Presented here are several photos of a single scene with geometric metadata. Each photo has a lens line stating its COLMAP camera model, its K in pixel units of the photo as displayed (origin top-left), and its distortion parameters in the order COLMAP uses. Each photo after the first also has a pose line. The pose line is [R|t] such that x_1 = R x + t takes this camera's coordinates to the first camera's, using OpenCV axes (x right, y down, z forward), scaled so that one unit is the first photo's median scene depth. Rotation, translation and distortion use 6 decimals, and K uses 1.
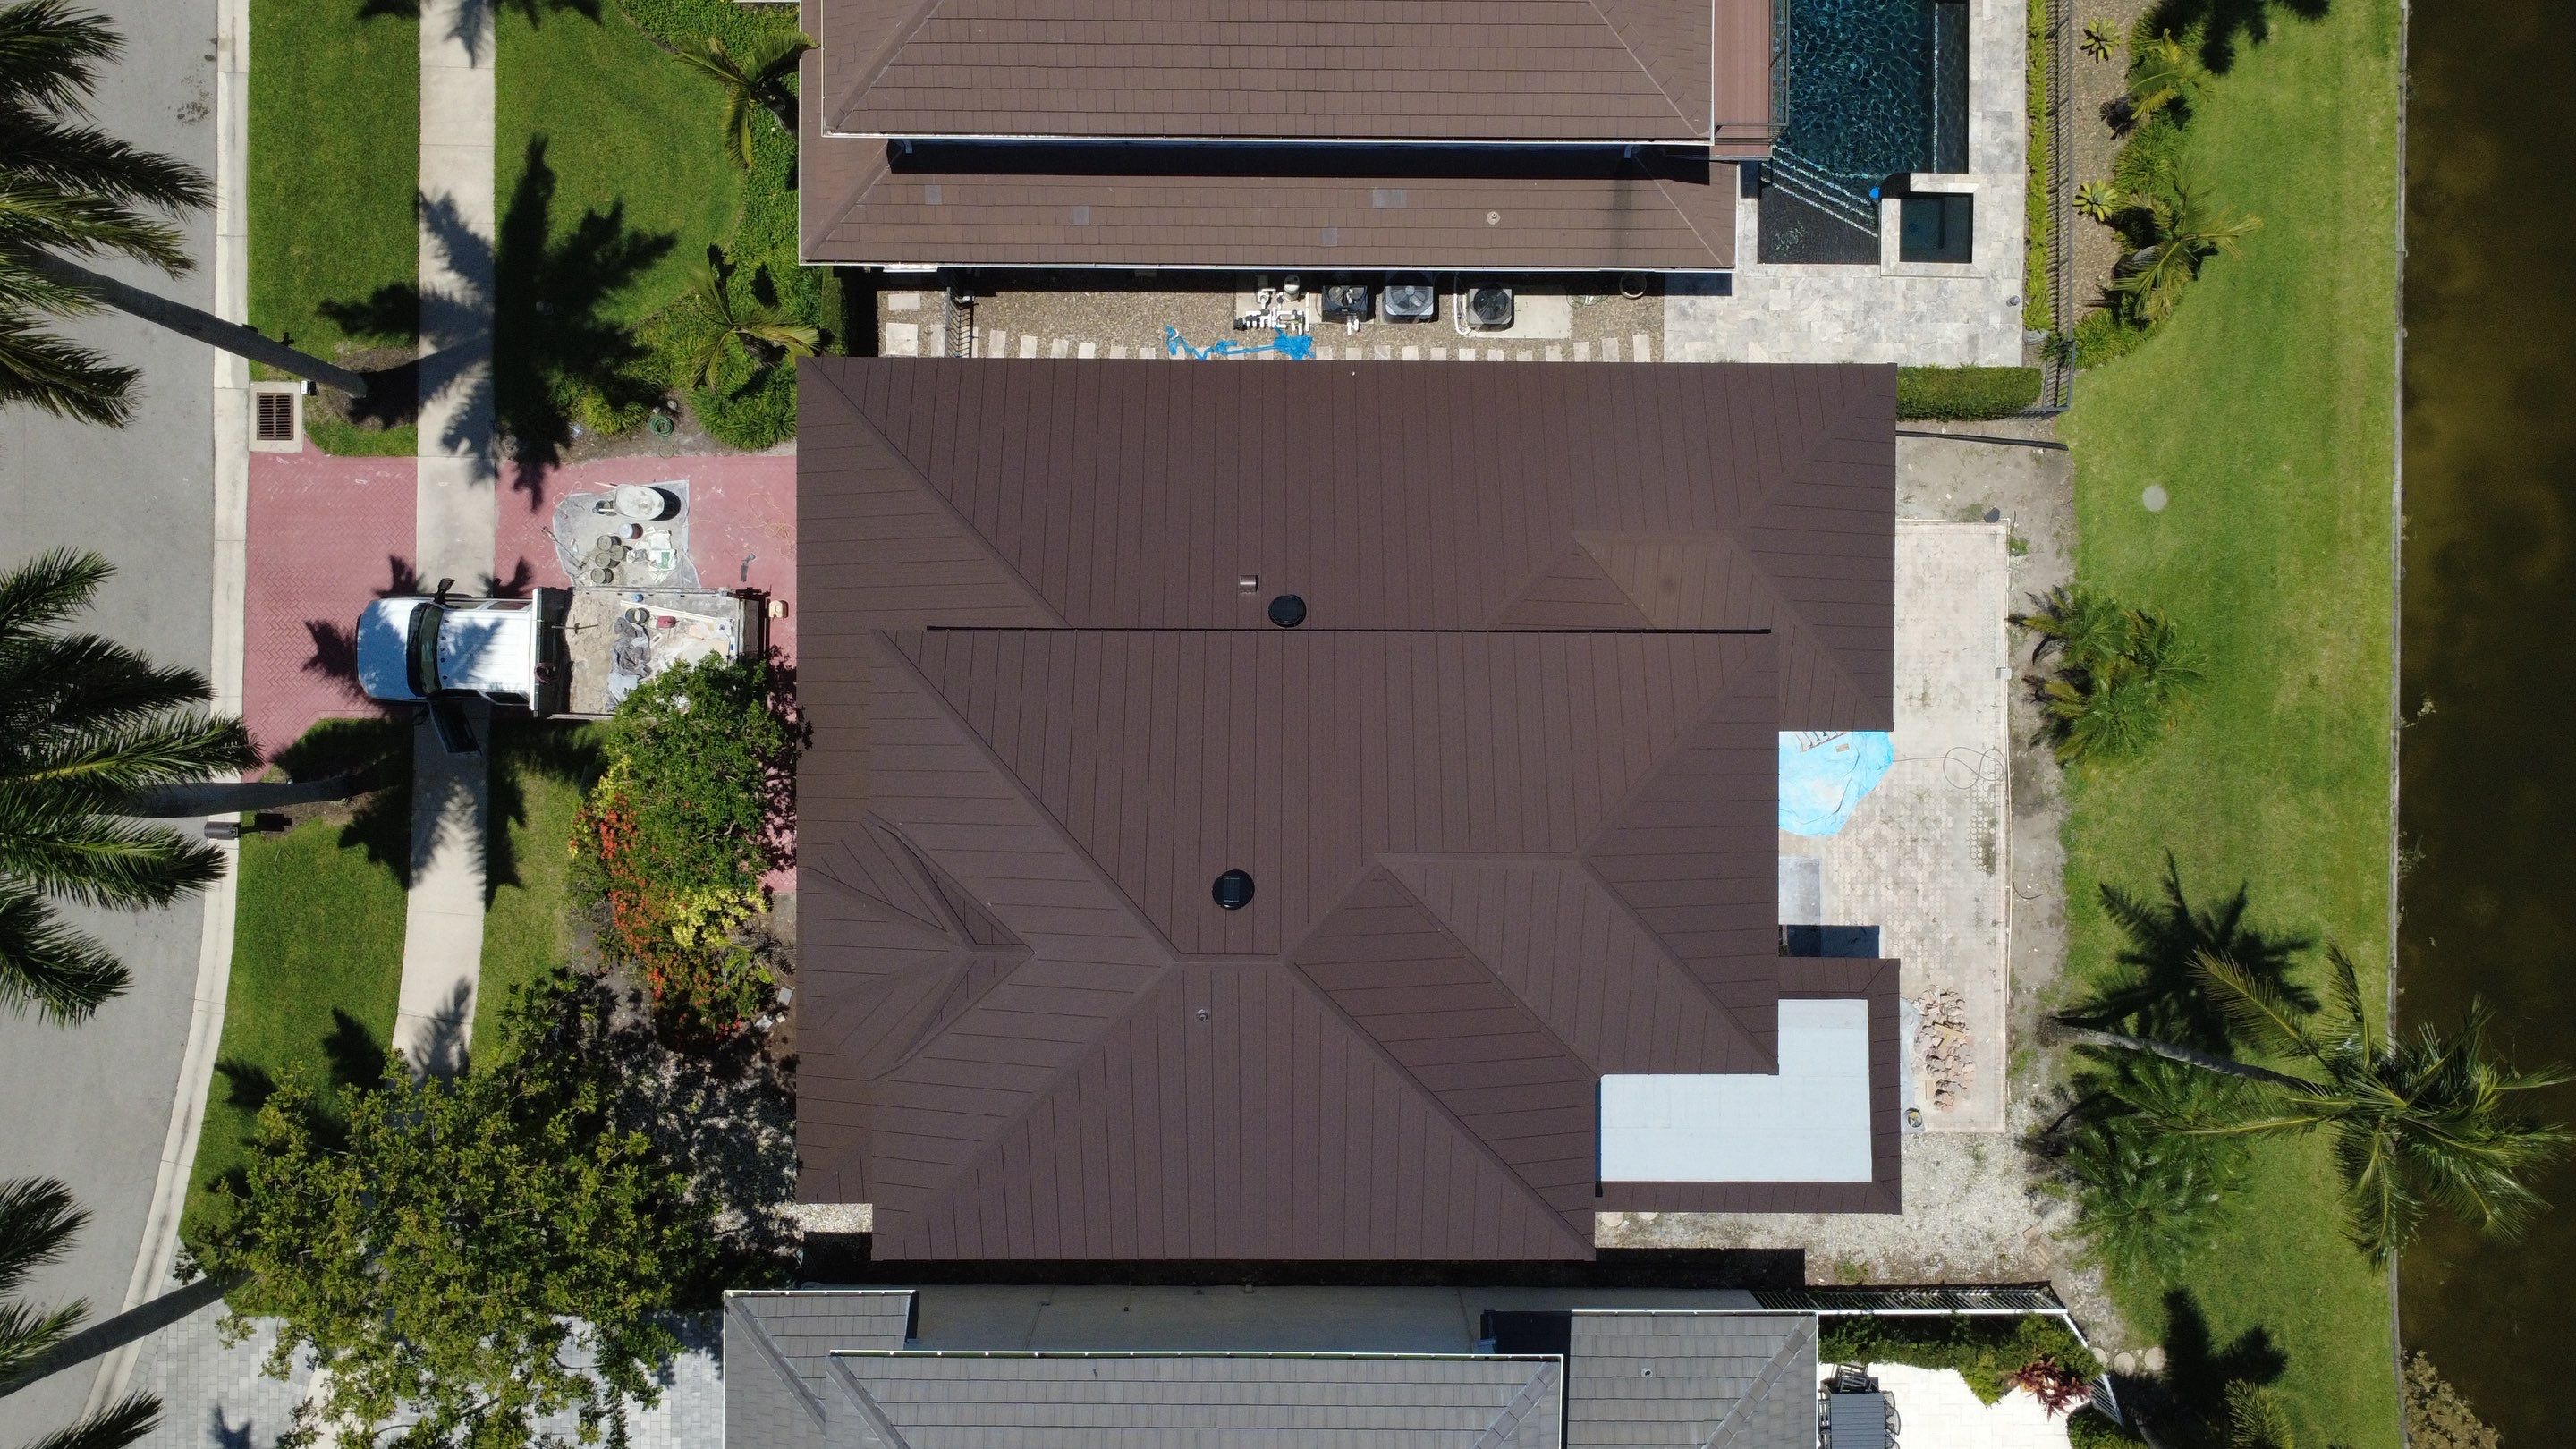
lens RADIAL K [[1863.6, 0, 1282.4], [0, 1863.6, 713.5], [0, 0, 1]] dist [0.001384, 0.004170]
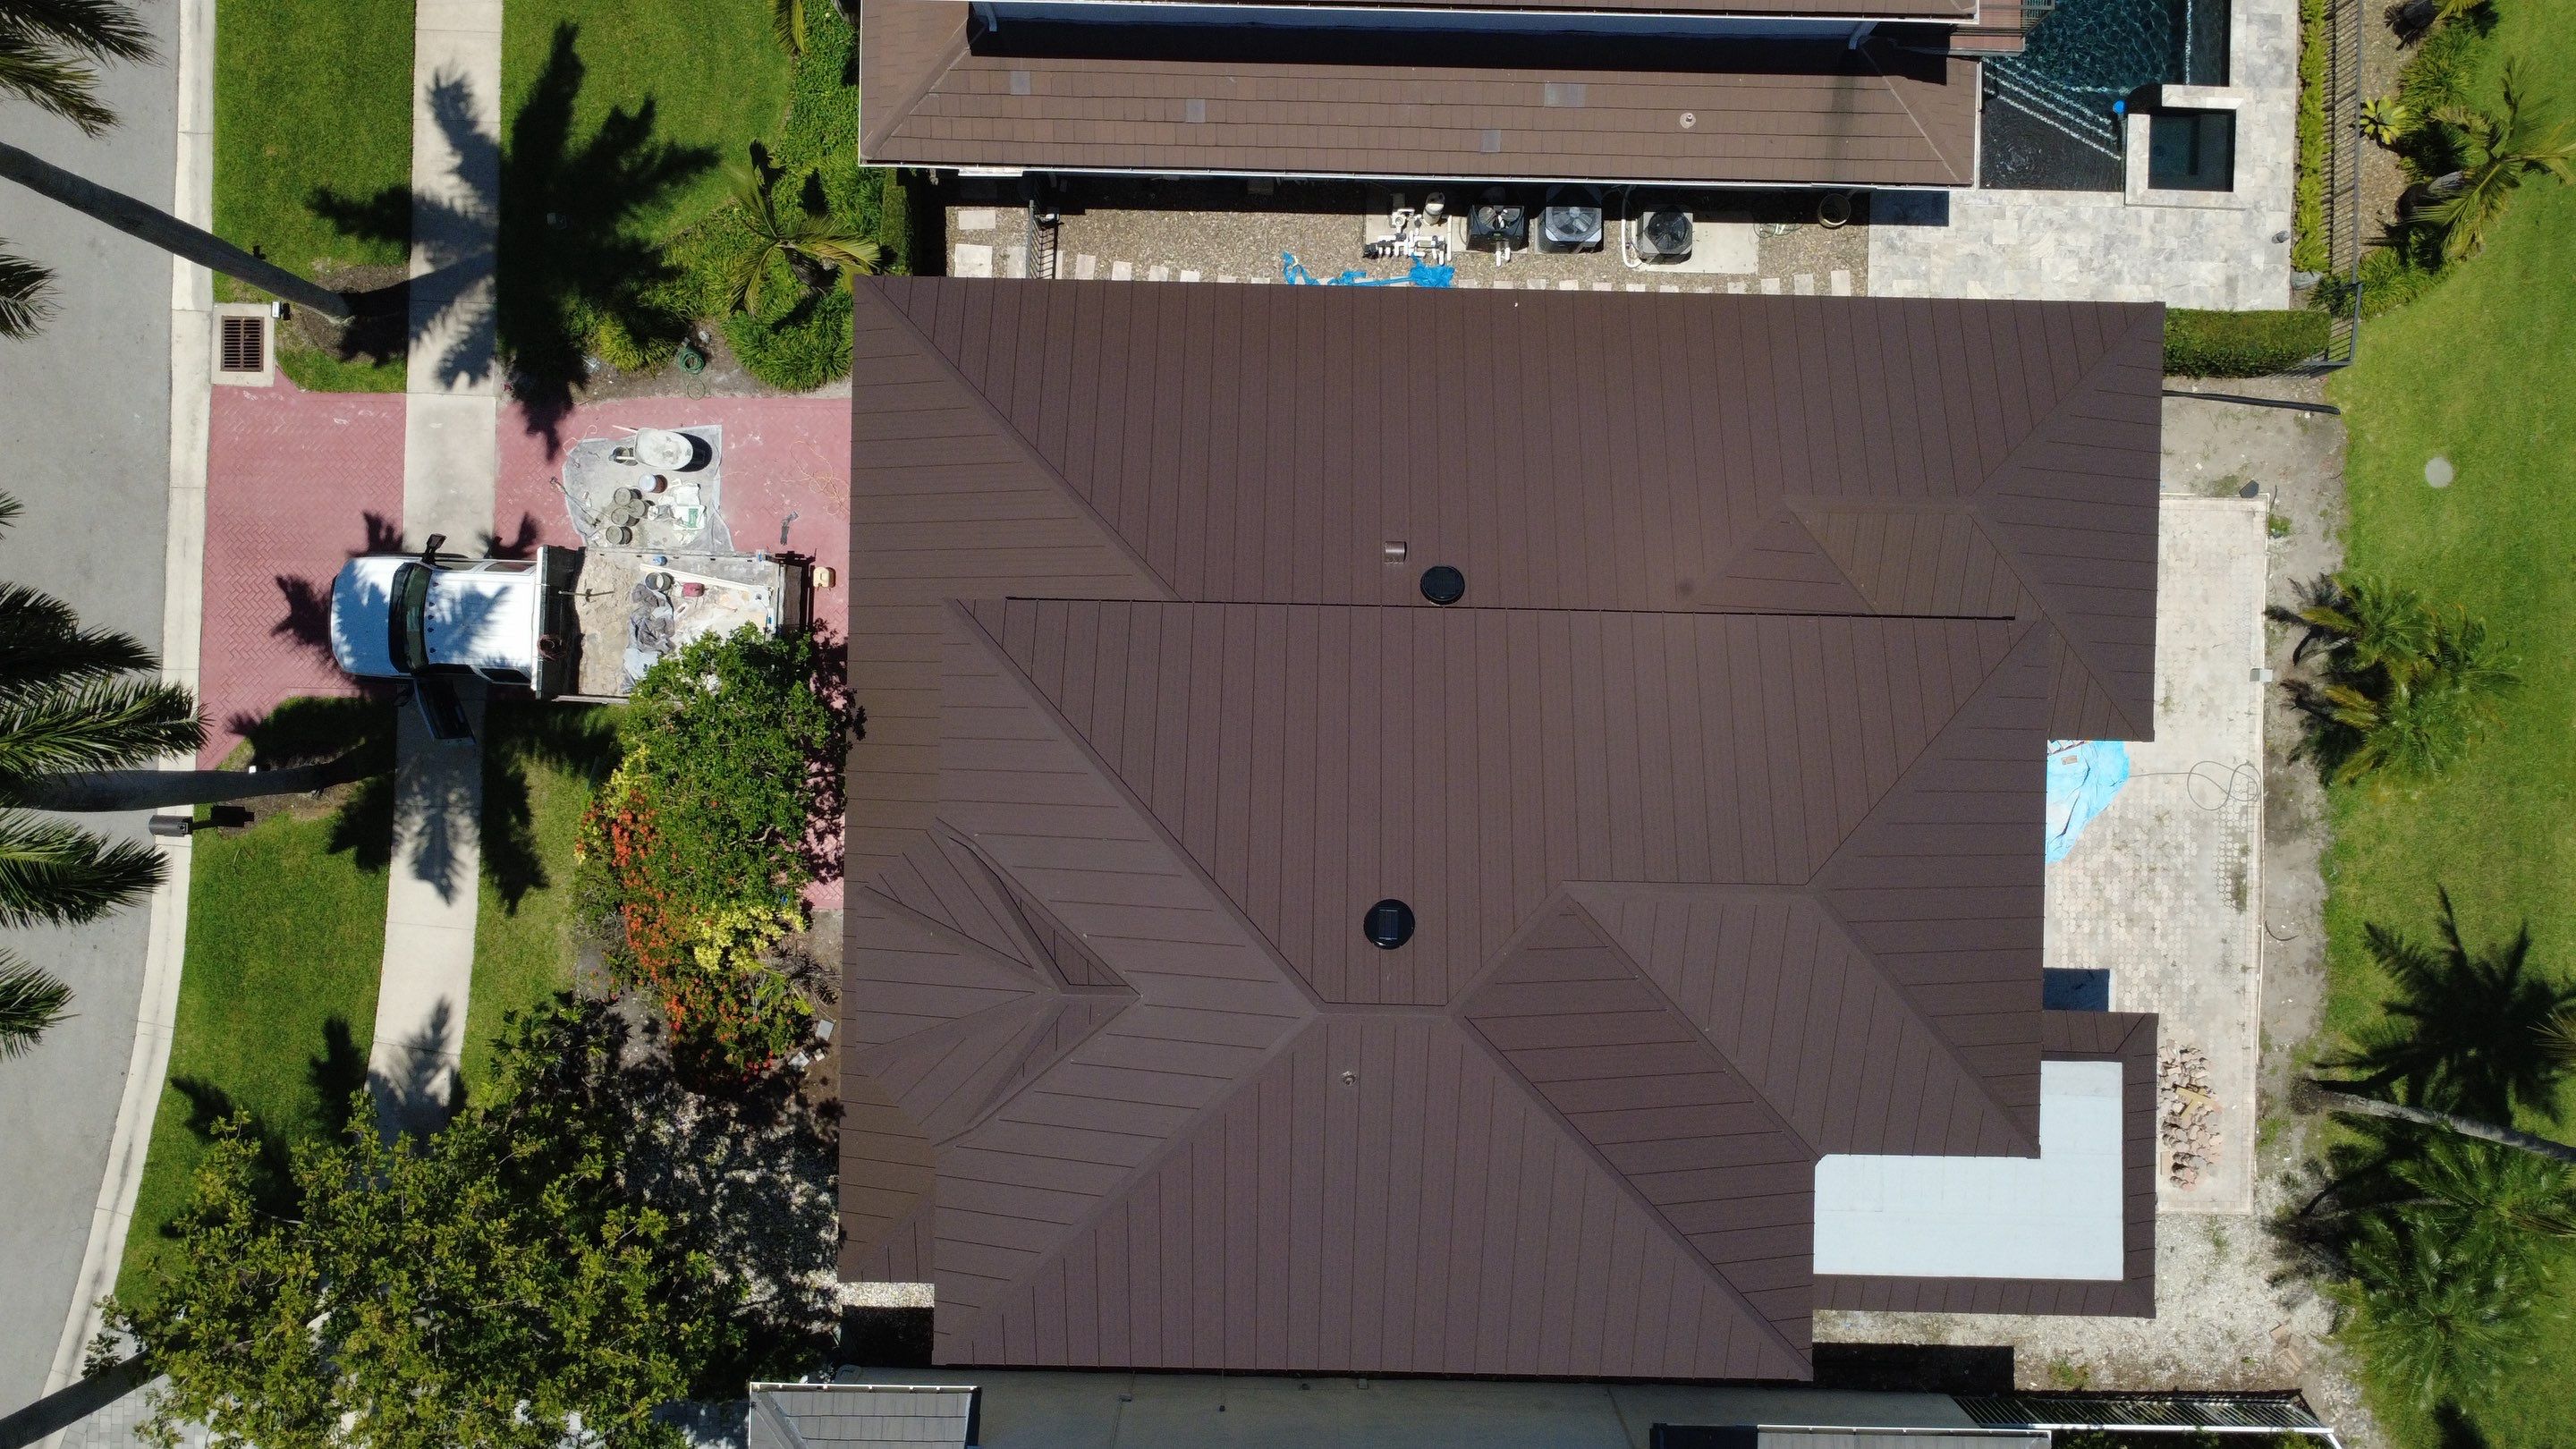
lens RADIAL K [[1863.6, 0, 1282.4], [0, 1863.6, 713.5], [0, 0, 1]] dist [0.001384, 0.004170]
pose [[0.999844, 0.016279, -0.006789, -0.053530], [-0.016266, 0.999866, 0.001981, 0.001485], [0.006820, -0.001870, 0.999975, 0.146523]]
